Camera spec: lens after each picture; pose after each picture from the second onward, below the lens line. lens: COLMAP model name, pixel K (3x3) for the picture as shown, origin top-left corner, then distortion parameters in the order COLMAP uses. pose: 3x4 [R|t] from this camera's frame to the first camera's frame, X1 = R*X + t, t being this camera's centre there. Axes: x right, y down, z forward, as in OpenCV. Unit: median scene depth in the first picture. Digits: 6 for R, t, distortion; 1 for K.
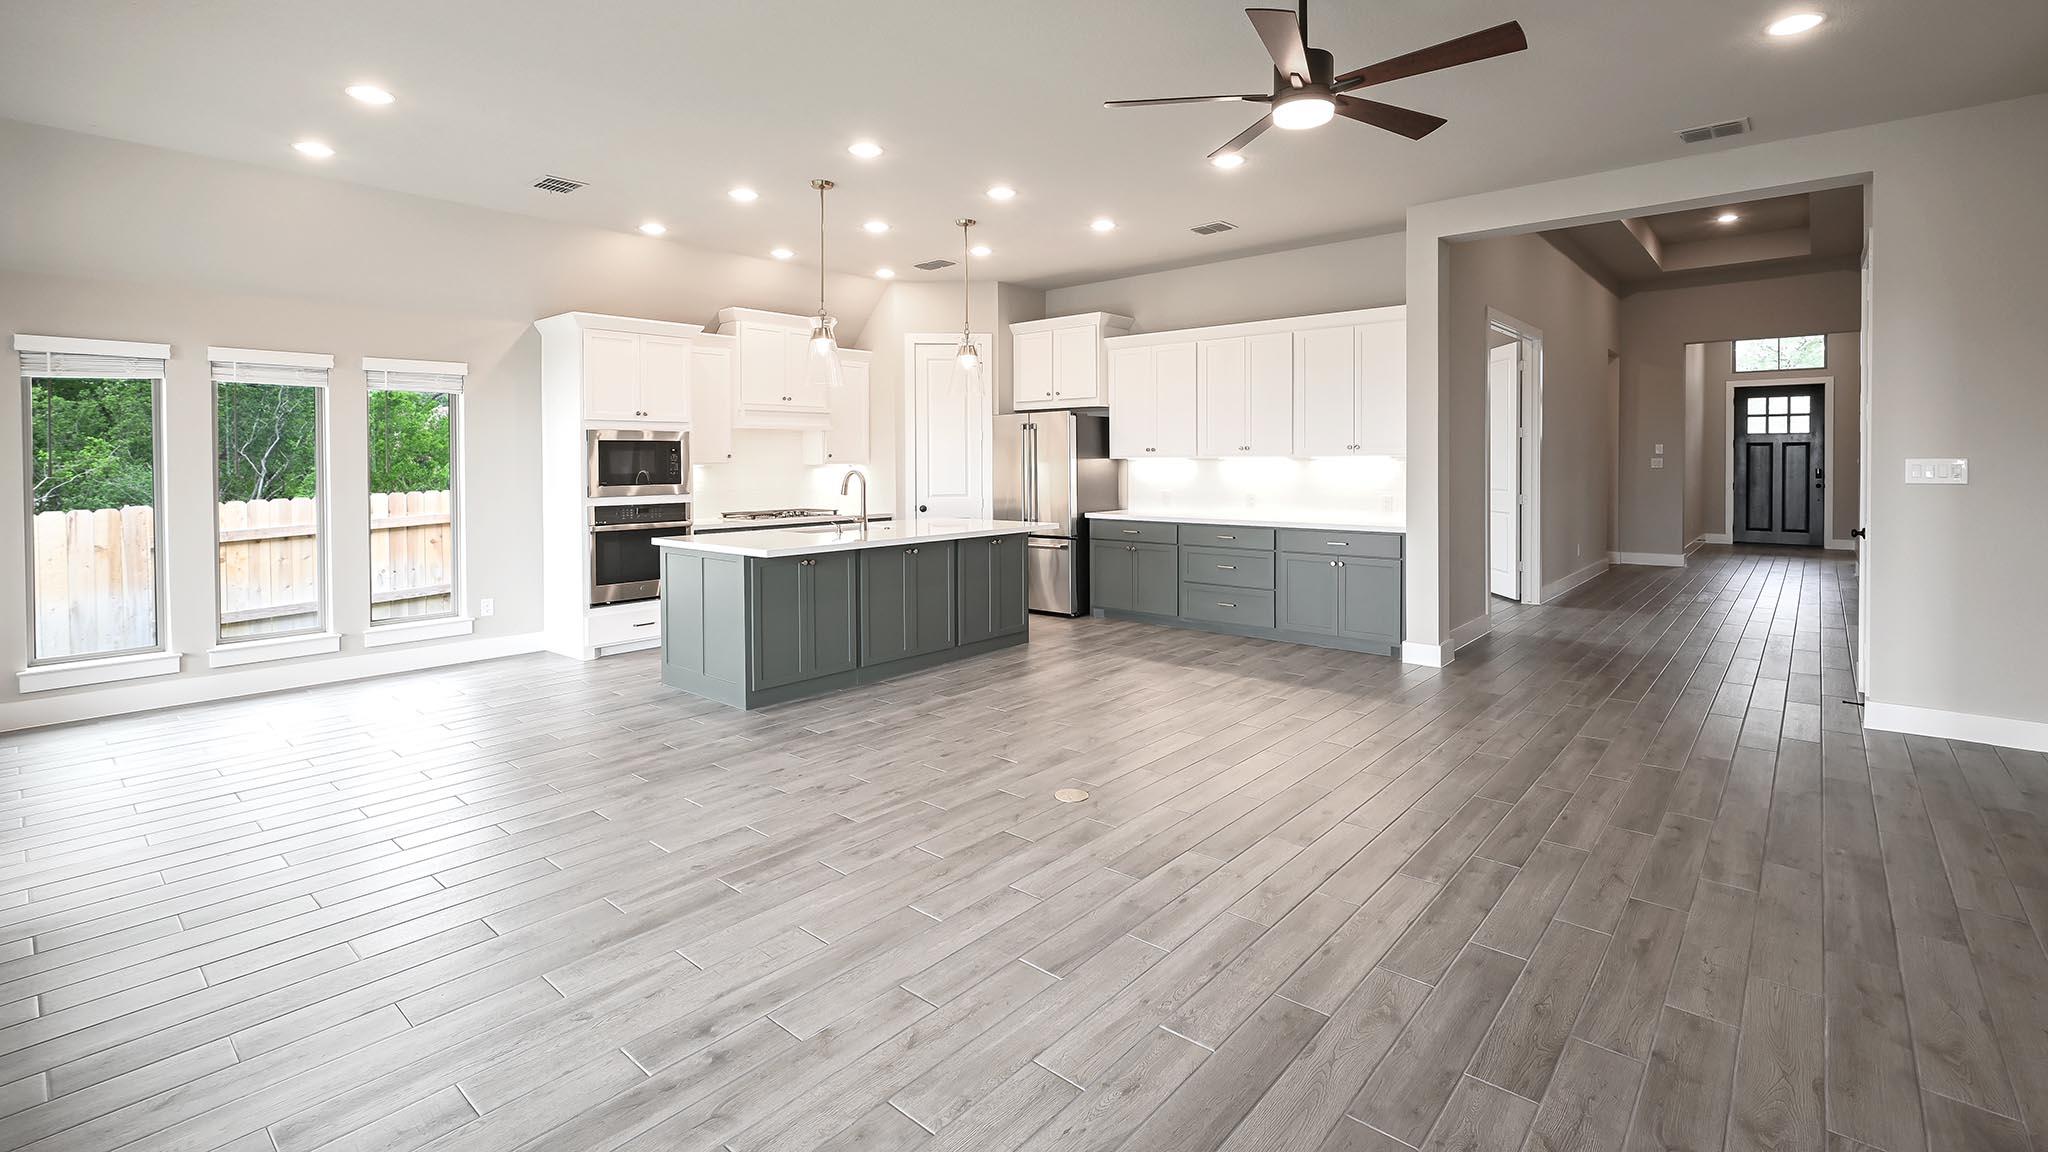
lens RADIAL K [[902.9, 0, 1027.4], [0, 902.9, 584.5], [0, 0, 1]] dist [0.000777, -0.000075]
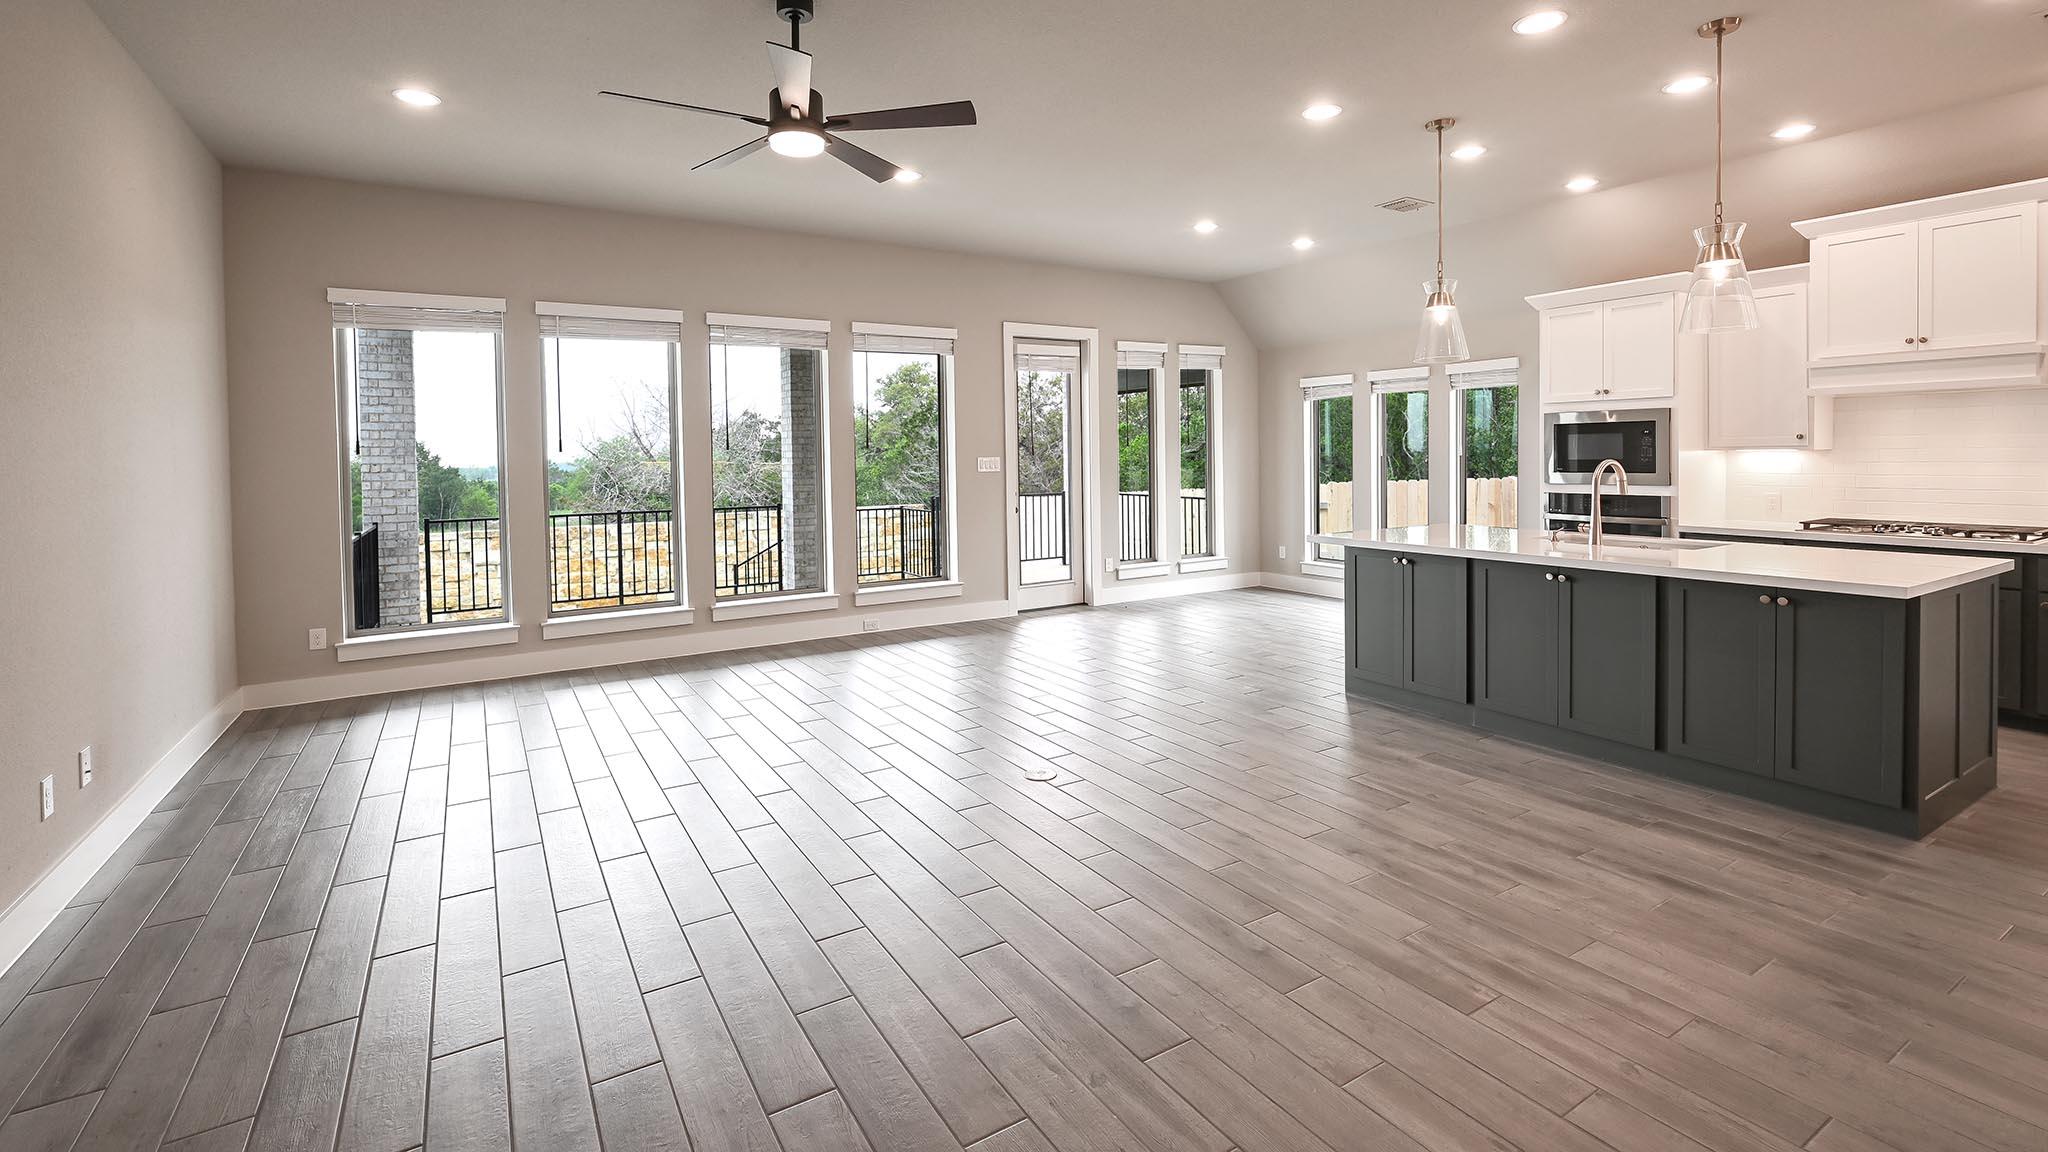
lens RADIAL K [[930.9, 0, 1013.6], [0, 930.9, 614.8], [0, 0, 1]] dist [0.000471, 0.000091]
pose [[-0.326367, 0.172057, -0.929452, 0.645086], [-0.113804, 0.968989, 0.219337, -0.111589], [0.938367, 0.177359, -0.296666, 0.765359]]
